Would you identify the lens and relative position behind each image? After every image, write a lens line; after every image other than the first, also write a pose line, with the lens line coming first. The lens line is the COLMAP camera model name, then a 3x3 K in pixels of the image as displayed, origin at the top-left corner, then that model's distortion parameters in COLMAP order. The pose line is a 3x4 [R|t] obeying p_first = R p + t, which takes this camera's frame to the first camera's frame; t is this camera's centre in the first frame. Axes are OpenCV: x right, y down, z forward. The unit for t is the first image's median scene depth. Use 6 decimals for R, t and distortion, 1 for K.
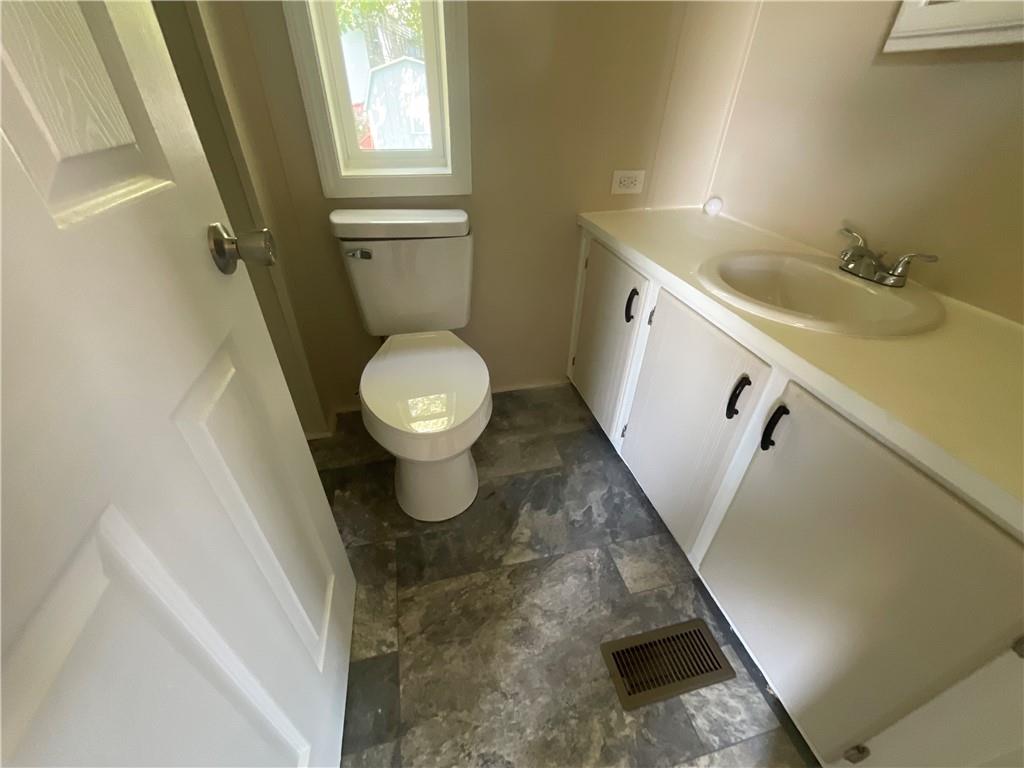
lens RADIAL K [[417.3, 0, 511.2], [0, 417.3, 384.0], [0, 0, 1]] dist [-0.004991, 0.001006]
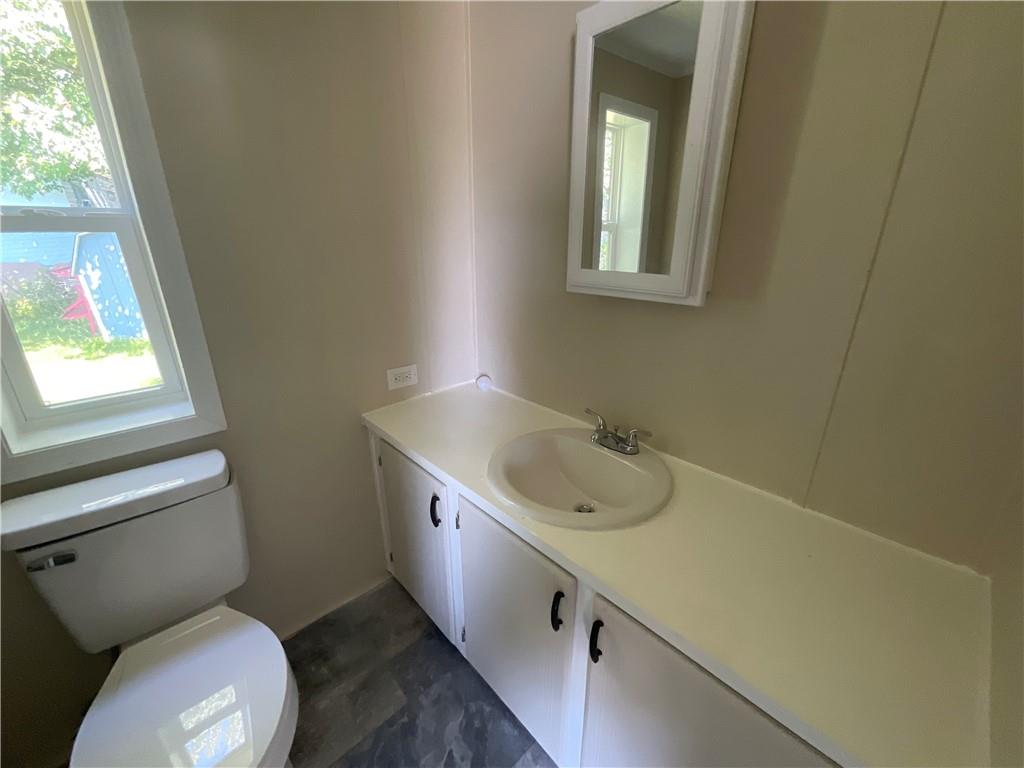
lens RADIAL K [[417.3, 0, 511.5], [0, 417.3, 378.0], [0, 0, 1]] dist [-0.004991, 0.001006]
pose [[0.876804, -0.179283, 0.446176, 0.054043], [0.291524, 0.936113, -0.196739, -0.202456], [-0.382399, 0.302572, 0.873053, -0.014460]]
